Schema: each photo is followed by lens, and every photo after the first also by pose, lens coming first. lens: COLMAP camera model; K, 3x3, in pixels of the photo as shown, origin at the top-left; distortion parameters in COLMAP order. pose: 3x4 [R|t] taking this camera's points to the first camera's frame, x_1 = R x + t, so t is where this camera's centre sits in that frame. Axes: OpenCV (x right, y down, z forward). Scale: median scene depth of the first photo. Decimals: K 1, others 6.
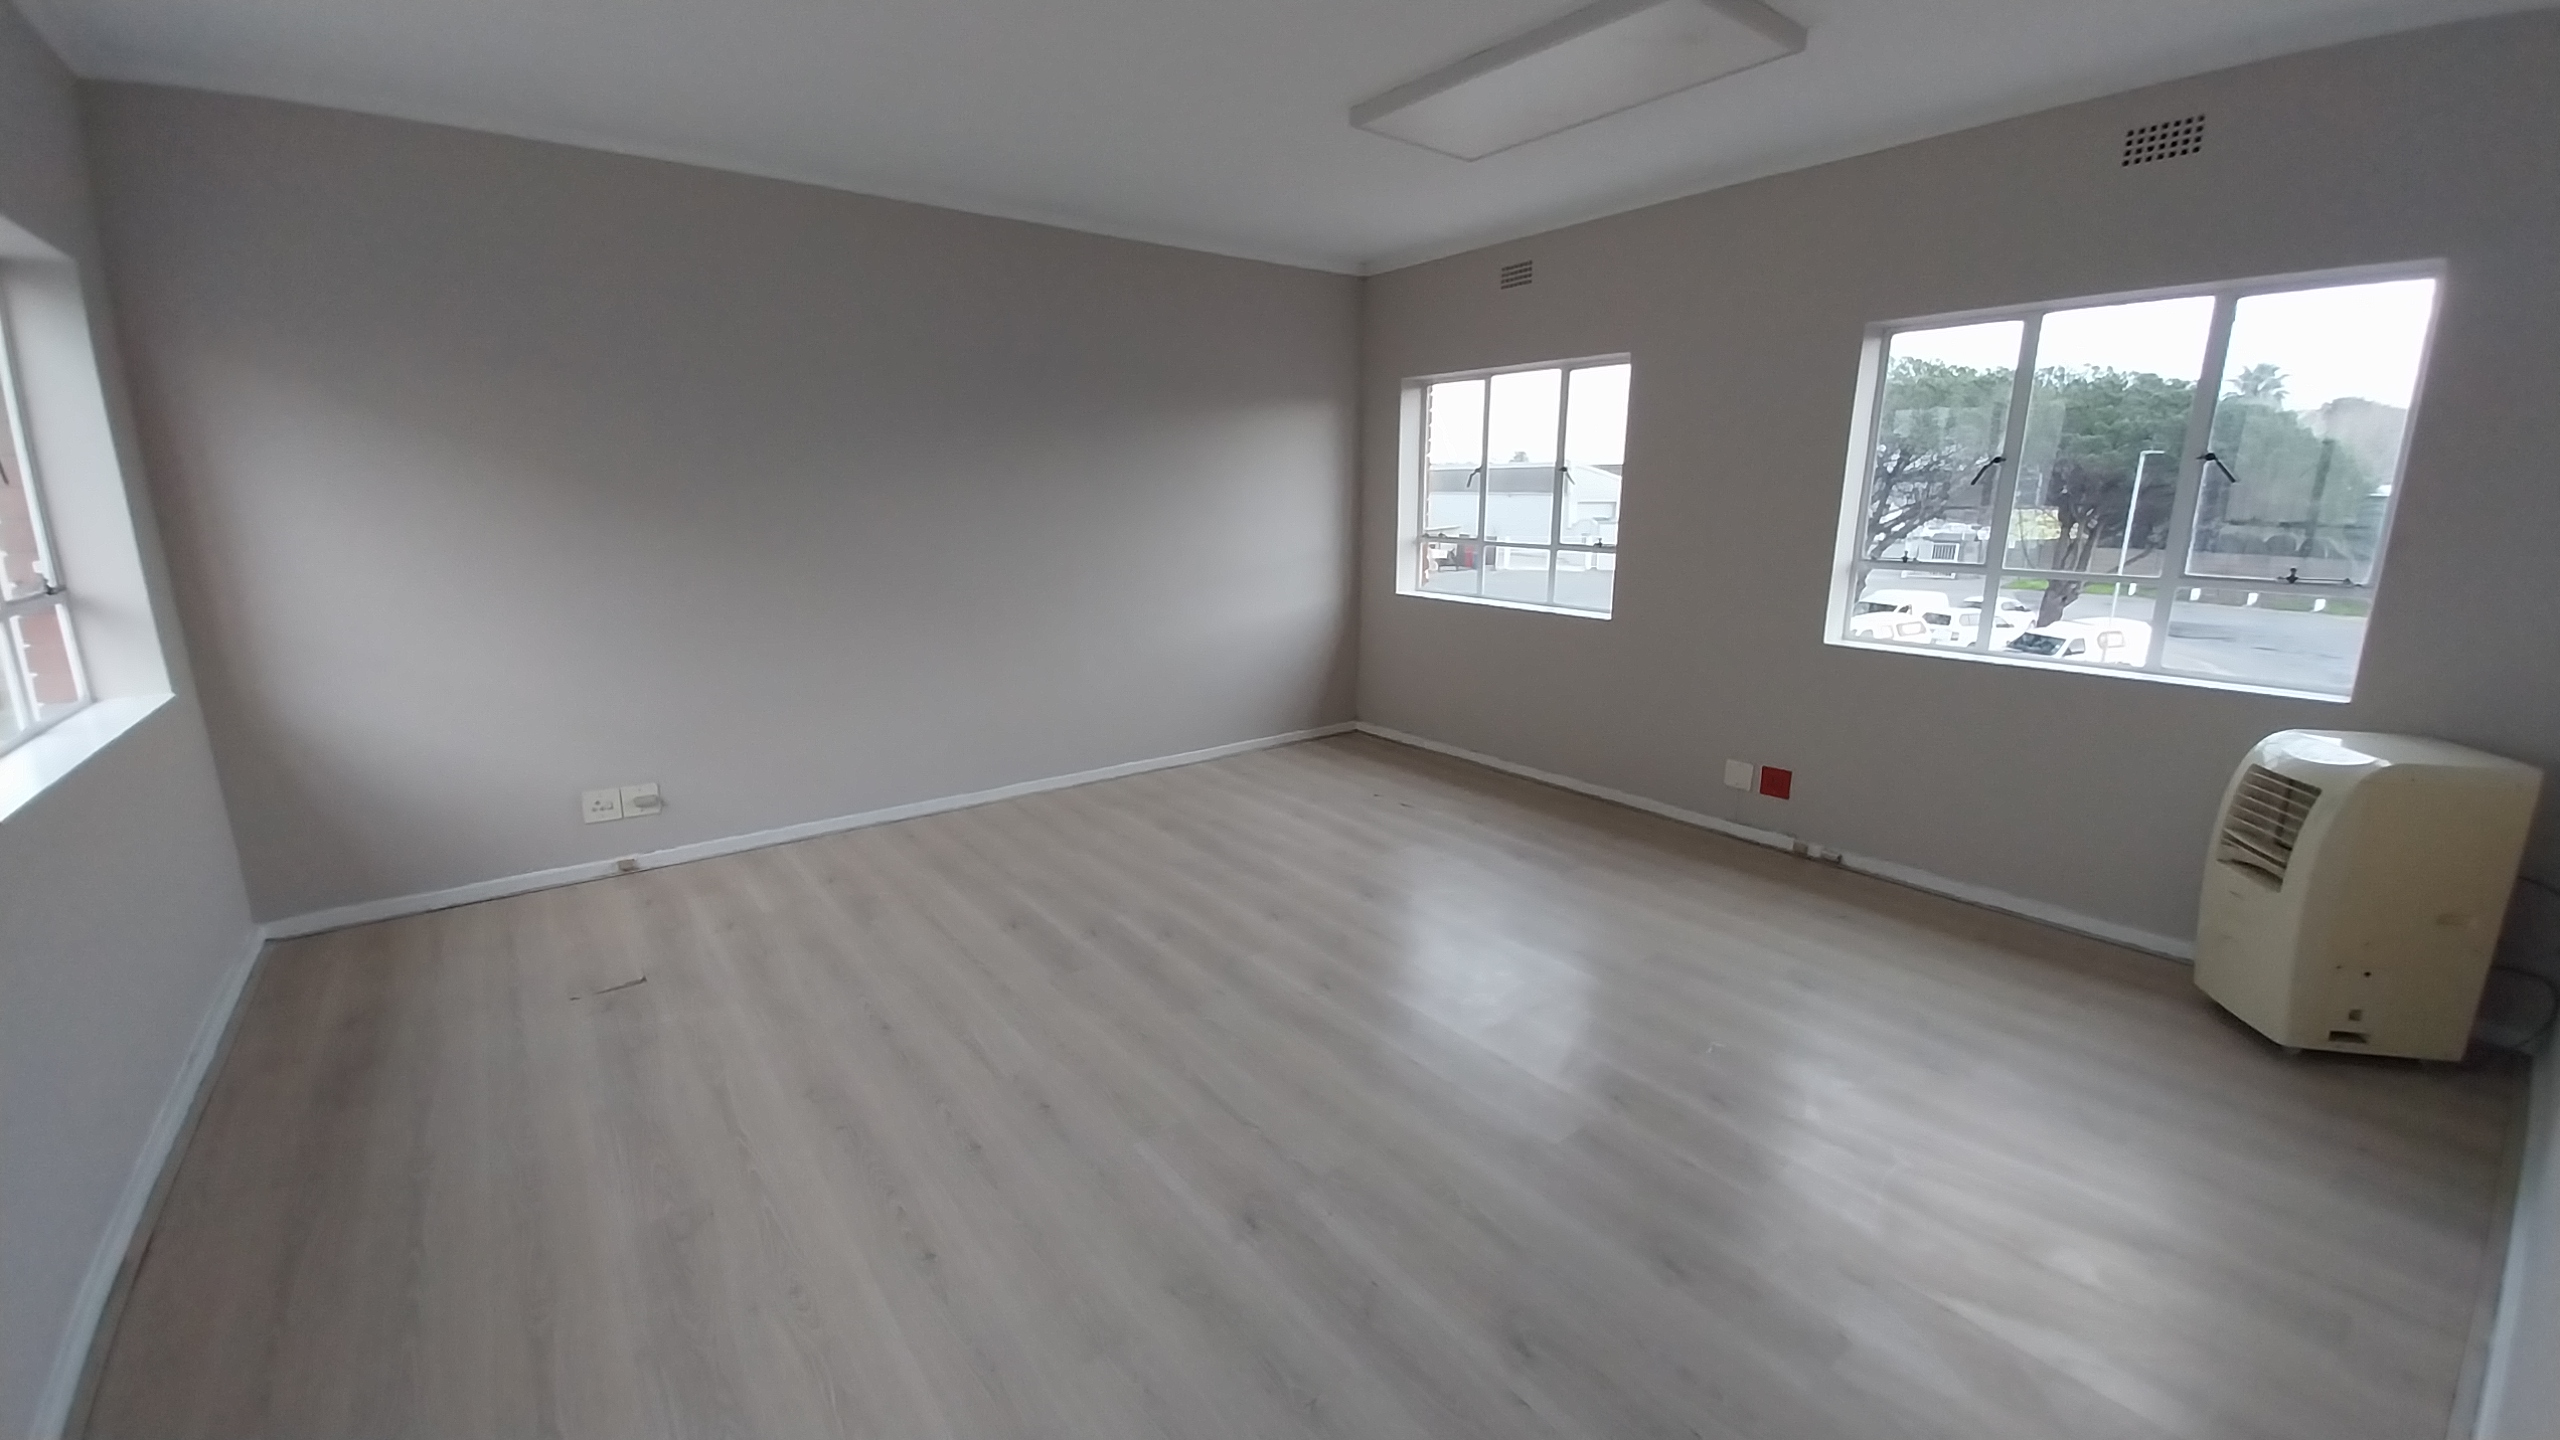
lens RADIAL K [[1011.6, 0, 1285.8], [0, 1011.6, 718.0], [0, 0, 1]] dist [0.021310, -0.018140]
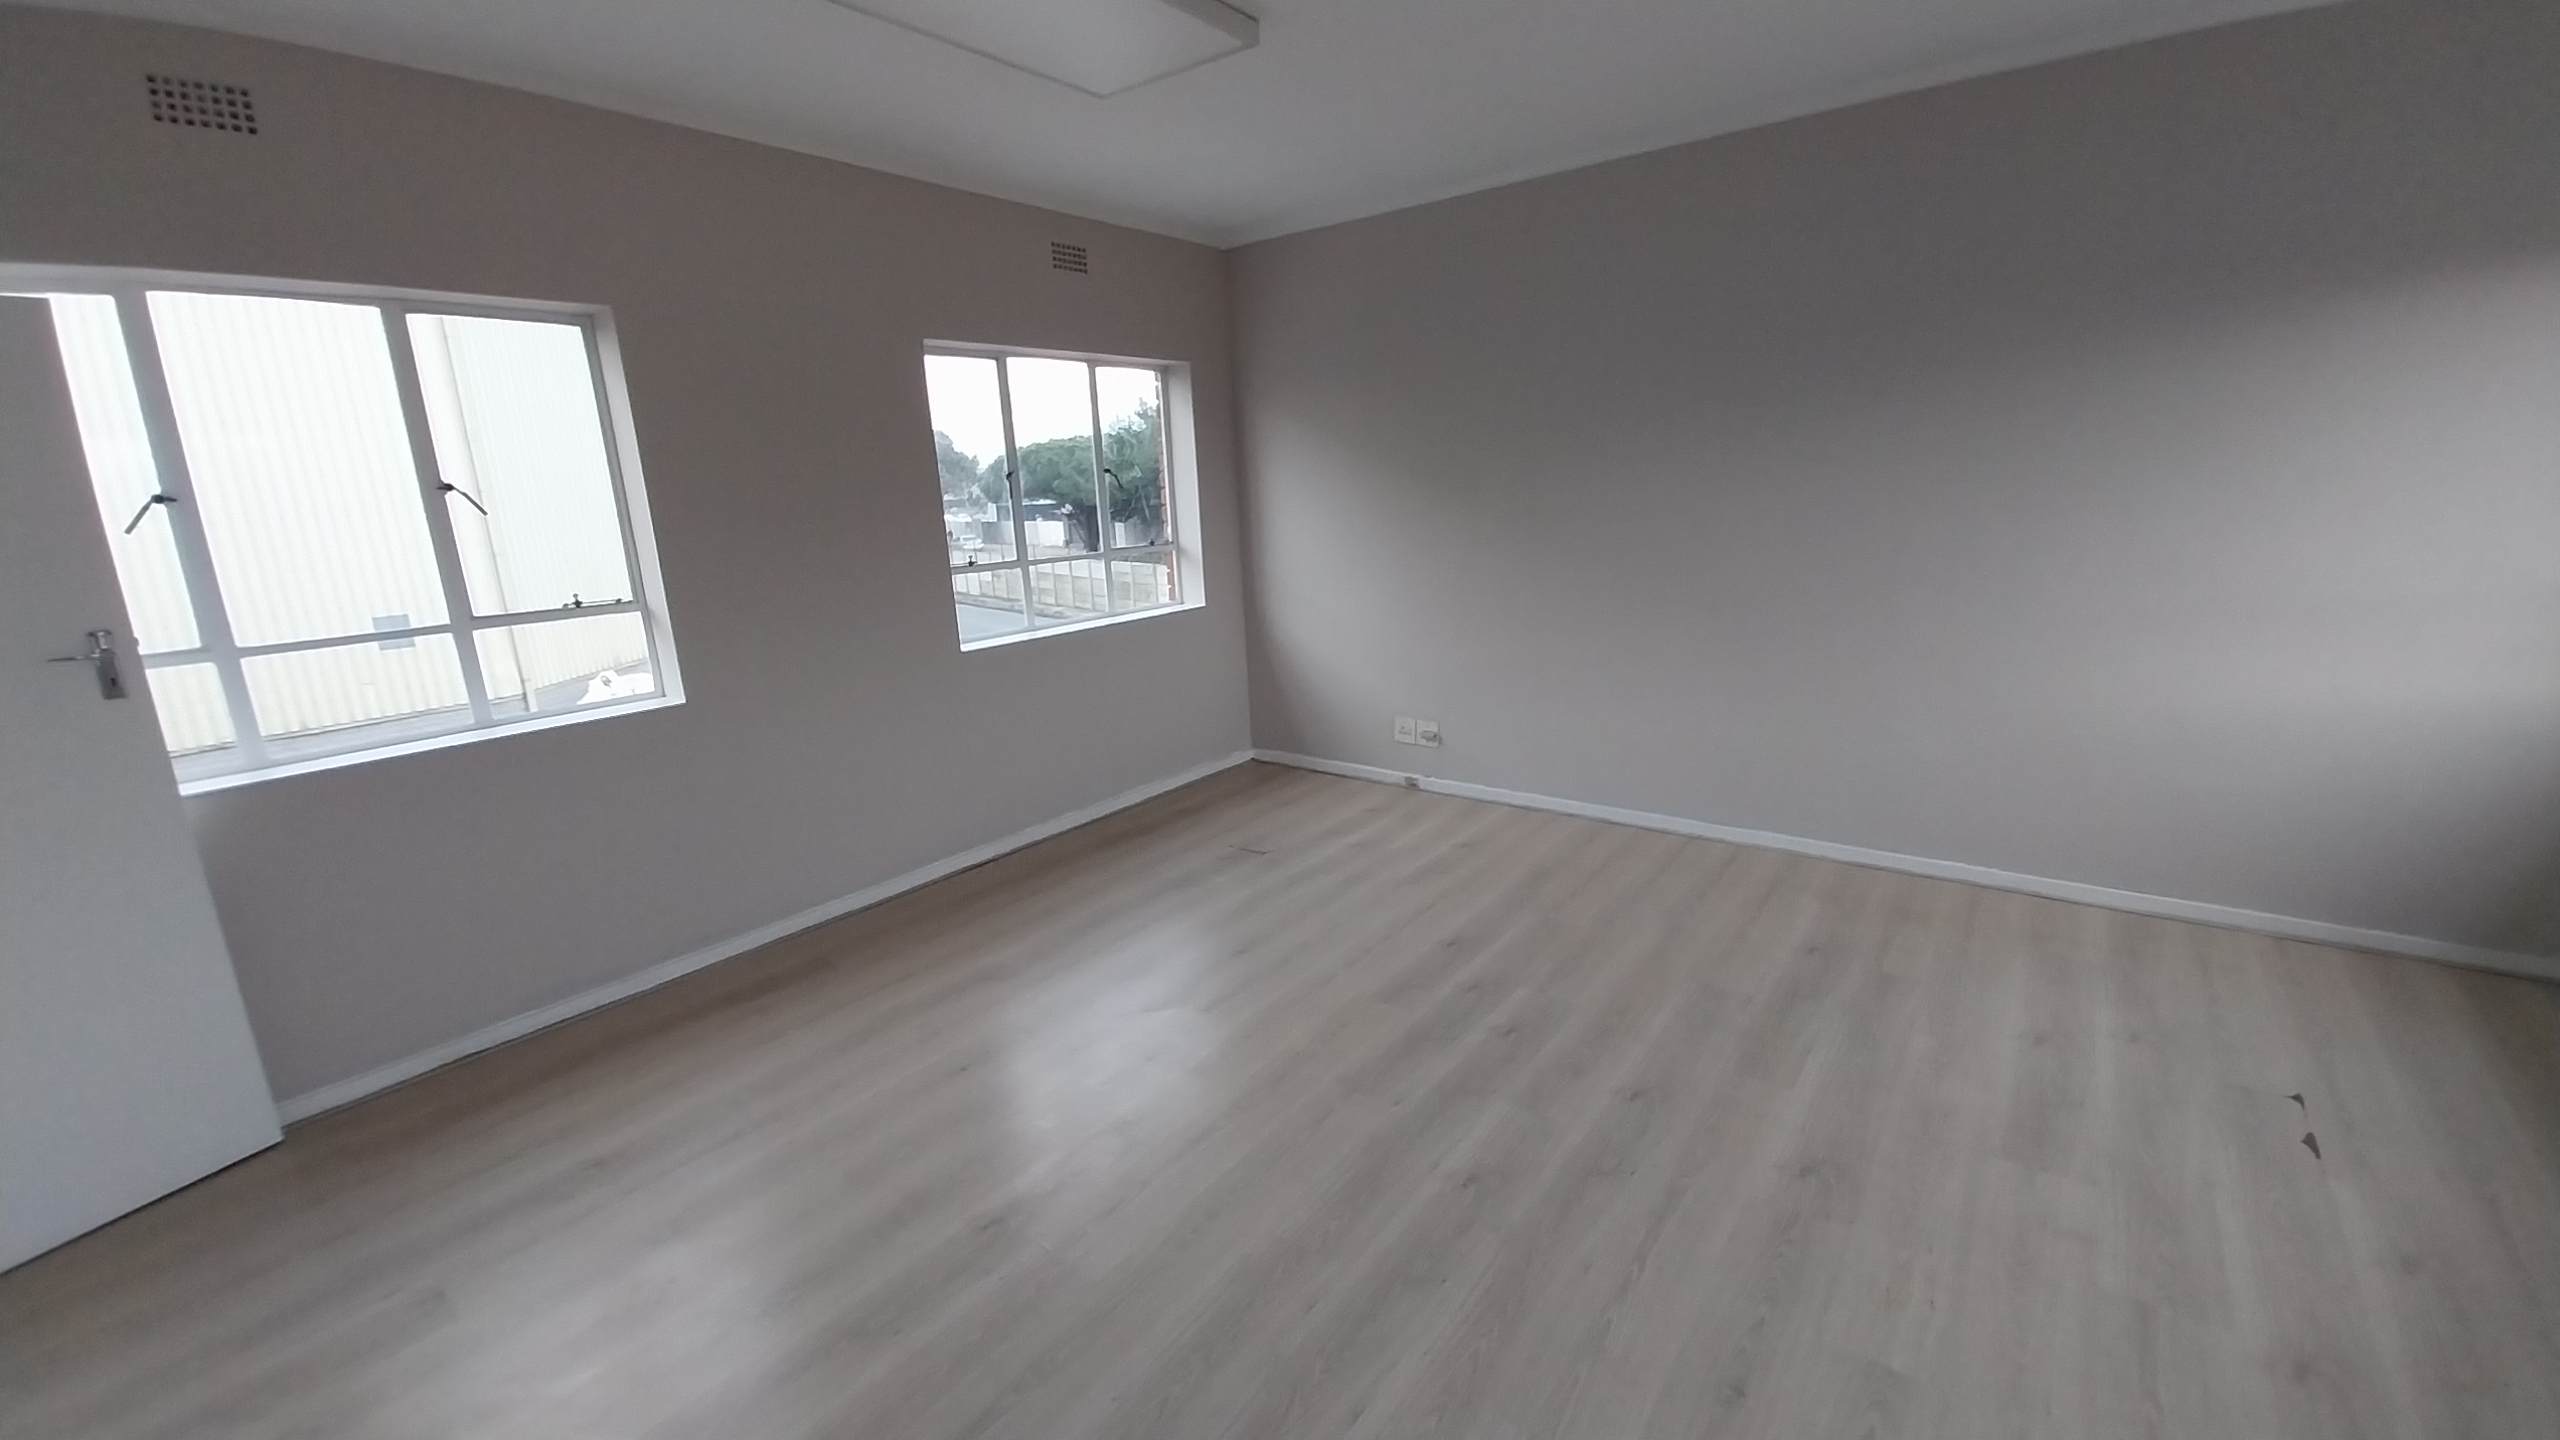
lens RADIAL K [[1011.6, 0, 1285.8], [0, 1011.6, 718.0], [0, 0, 1]] dist [0.021310, -0.018140]
pose [[0.244495, 0.212804, -0.946011, 0.491491], [-0.171719, 0.969702, 0.173753, -0.124624], [0.954324, 0.119966, 0.273630, 0.510924]]
